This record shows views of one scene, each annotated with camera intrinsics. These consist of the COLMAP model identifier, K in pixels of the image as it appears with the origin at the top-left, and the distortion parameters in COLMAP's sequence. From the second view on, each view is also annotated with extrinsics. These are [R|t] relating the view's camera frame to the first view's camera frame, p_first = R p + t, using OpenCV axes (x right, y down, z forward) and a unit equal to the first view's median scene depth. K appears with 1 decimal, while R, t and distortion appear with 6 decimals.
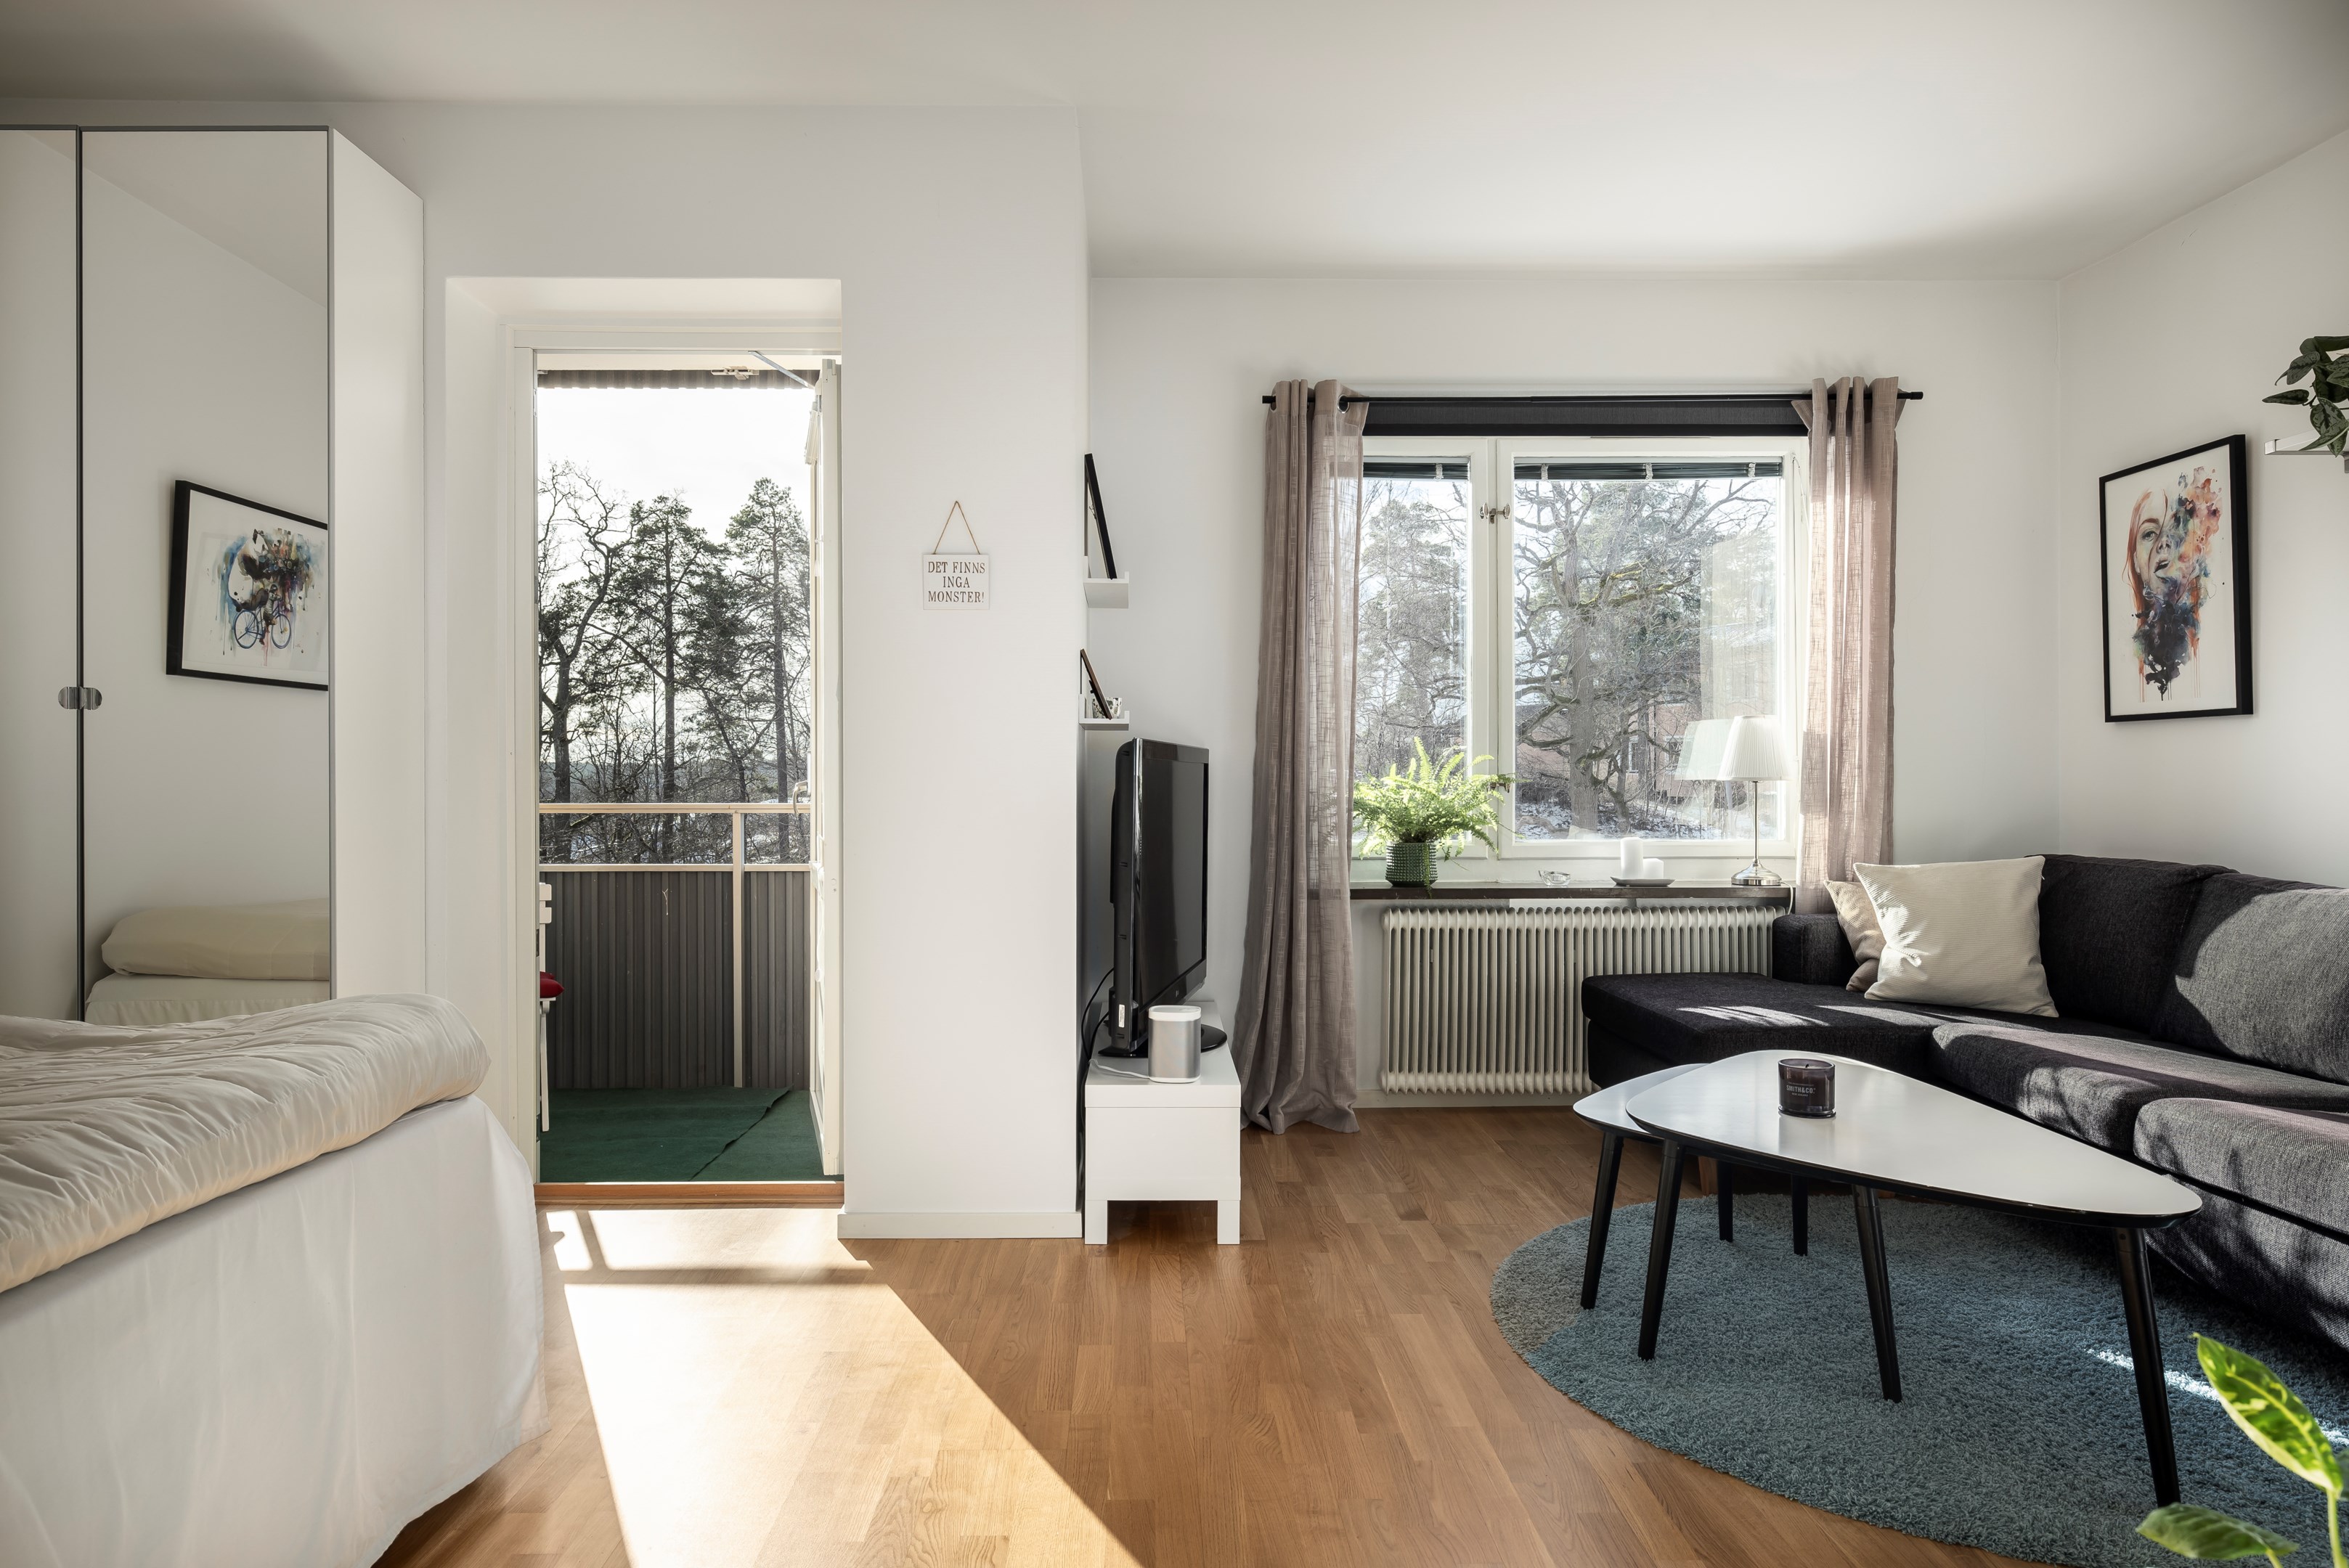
lens RADIAL K [[1397.0, 0, 1206.3], [0, 1397.0, 788.1], [0, 0, 1]] dist [0.005624, -0.000136]
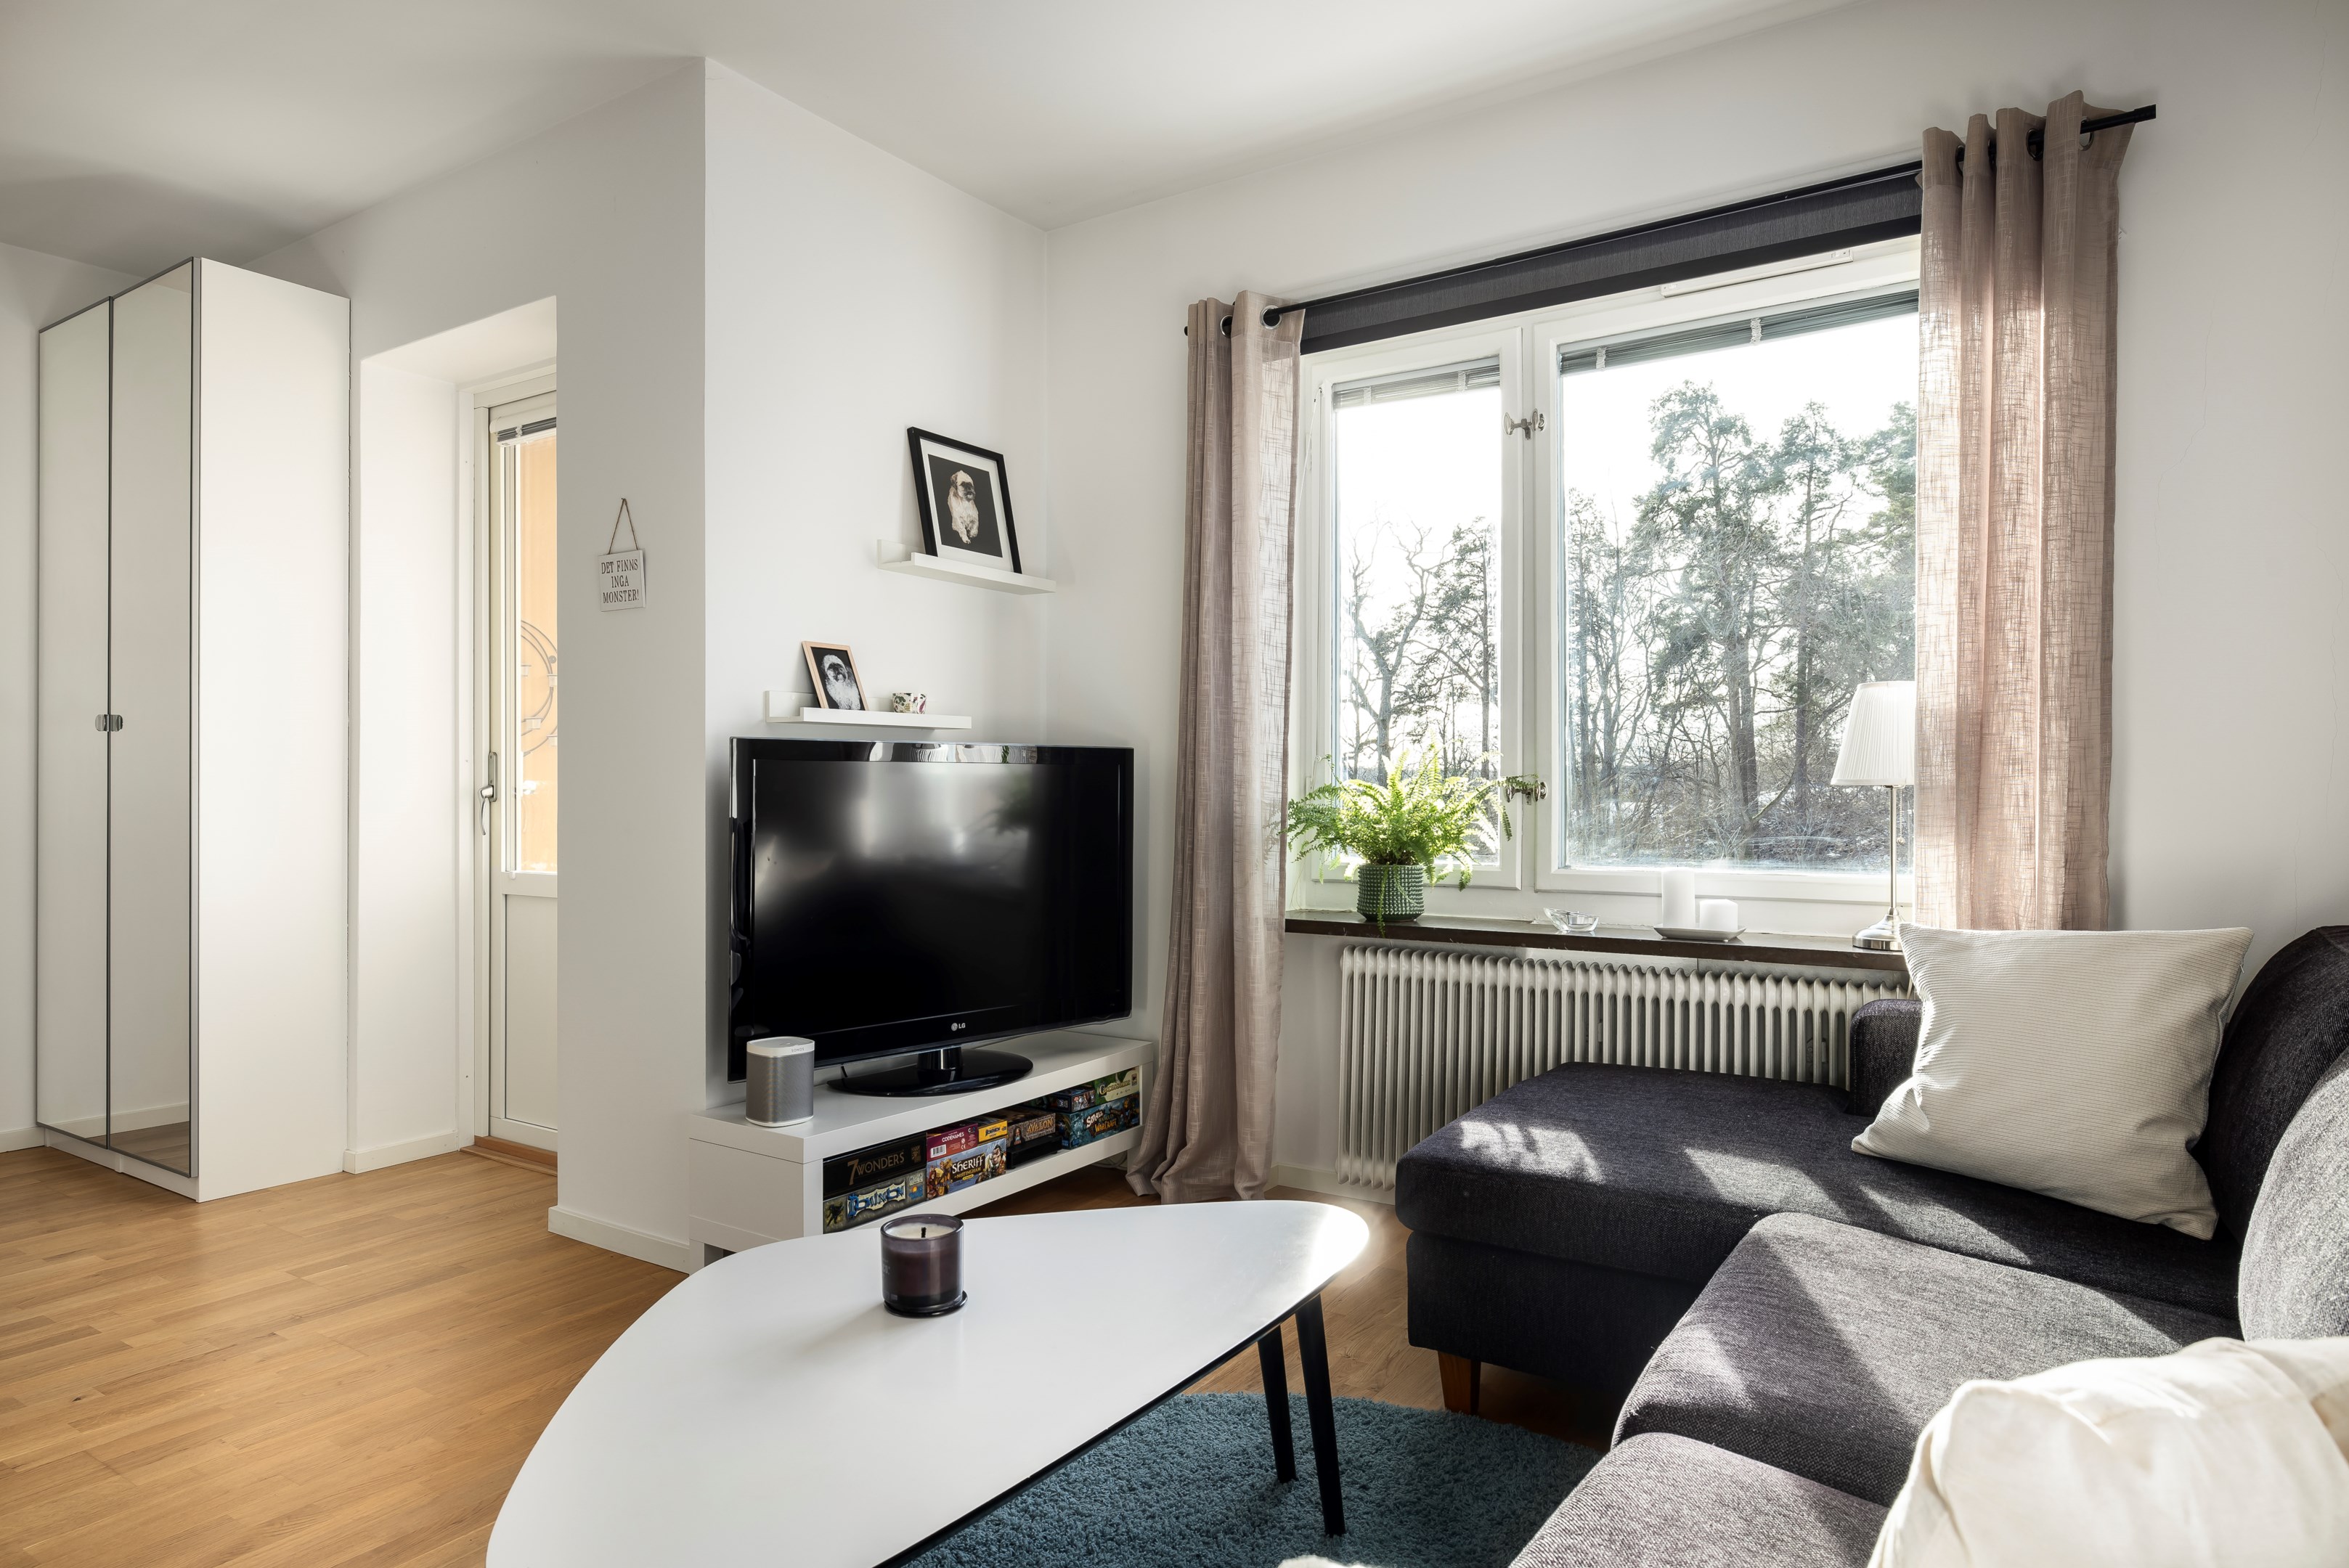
lens RADIAL K [[1397.0, 0, 1183.1], [0, 1397.0, 782.9], [0, 0, 1]] dist [0.005624, -0.000136]
pose [[0.822626, -0.000777, -0.568582, 0.514410], [-0.003796, 0.999969, -0.006859, -0.000799], [0.568570, 0.007801, 0.822598, 0.308069]]
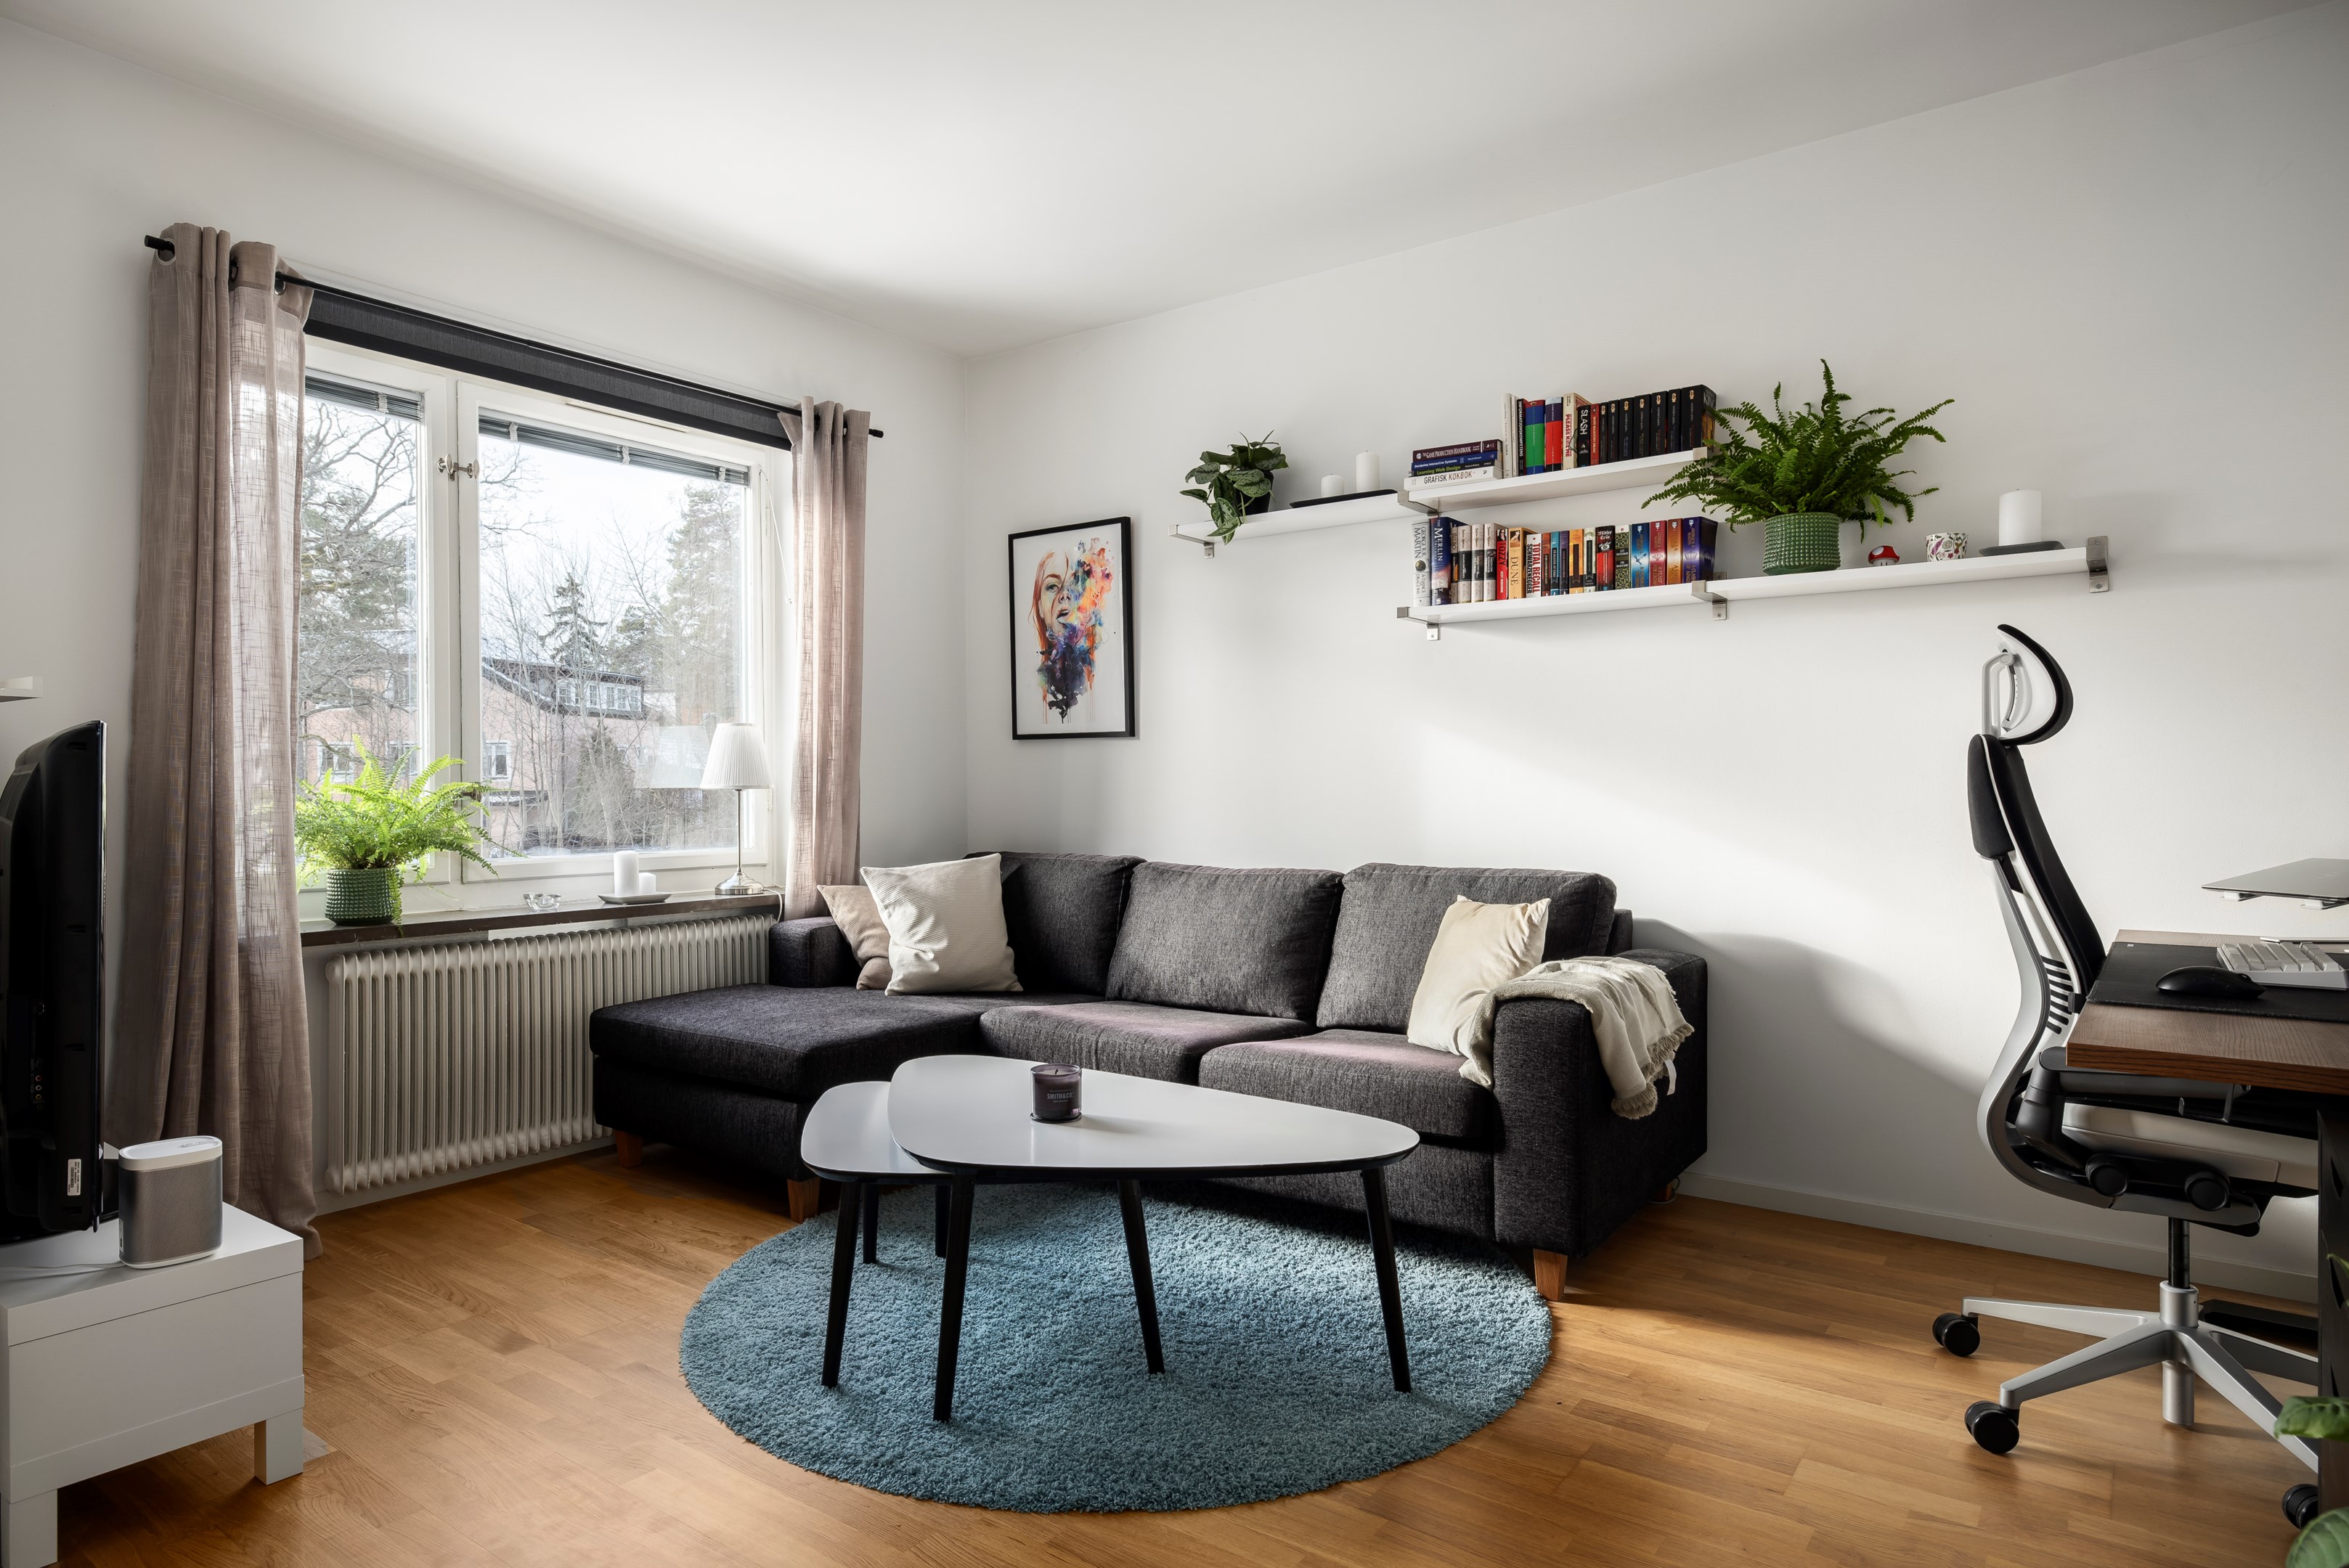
lens RADIAL K [[1304.9, 0, 1136.6], [0, 1304.9, 798.2], [0, 0, 1]] dist [-0.002228, 0.003856]
pose [[0.631428, -0.006721, 0.775405, -0.153464], [0.005346, 0.999976, 0.004314, -0.001277], [-0.775416, 0.001421, 0.631449, 0.208301]]
